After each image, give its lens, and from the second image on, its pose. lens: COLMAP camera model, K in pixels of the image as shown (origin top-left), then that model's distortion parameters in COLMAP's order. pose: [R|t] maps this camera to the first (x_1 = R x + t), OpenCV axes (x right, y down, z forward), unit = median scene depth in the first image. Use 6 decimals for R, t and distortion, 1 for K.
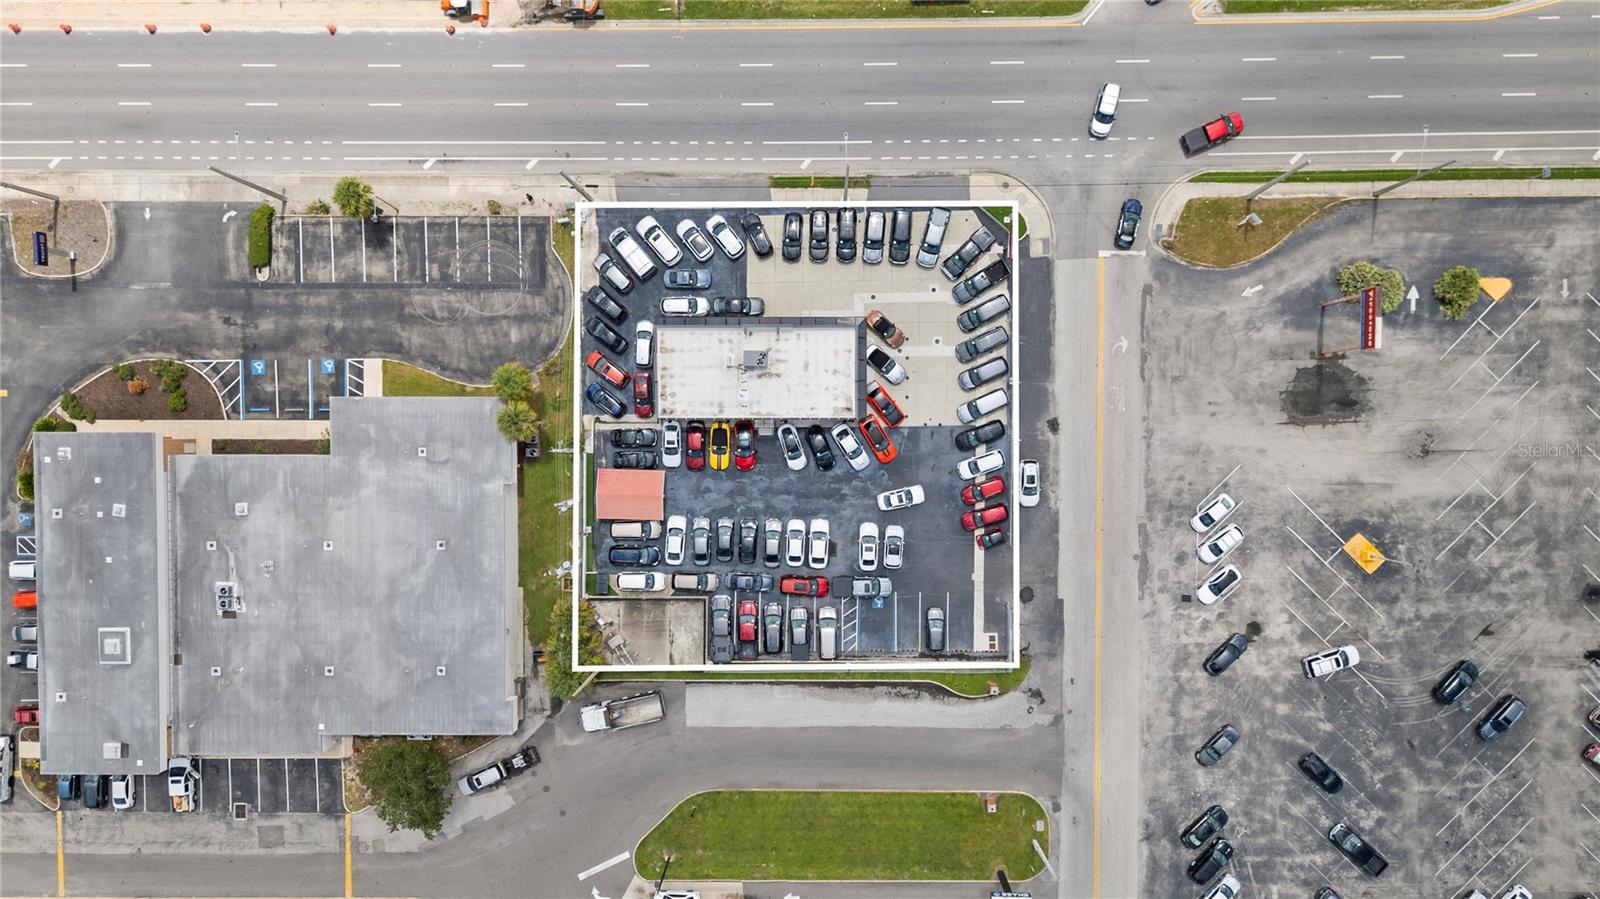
lens RADIAL K [[1140.4, 0, 792.1], [0, 1140.4, 454.1], [0, 0, 1]] dist [0.074268, -0.069061]
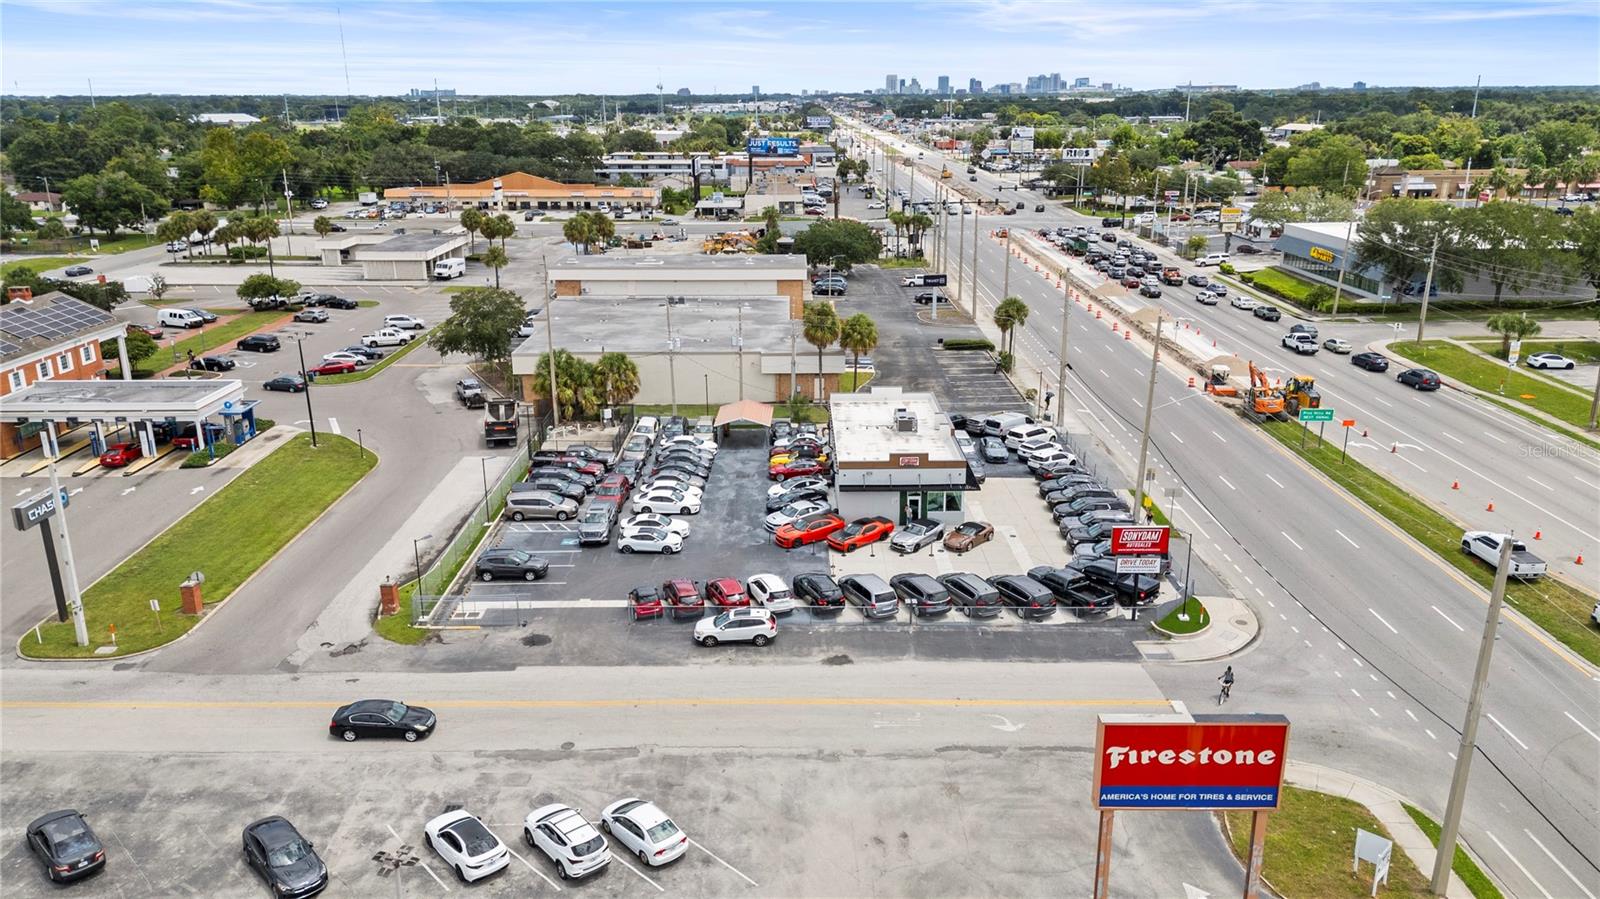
lens RADIAL K [[1140.4, 0, 792.1], [0, 1140.4, 454.1], [0, 0, 1]] dist [0.074268, -0.069061]
pose [[0.000277, 0.315392, -0.948961, 0.712695], [-0.999399, -0.032812, -0.011197, 0.006368], [-0.034669, 0.948394, 0.315194, 0.729925]]
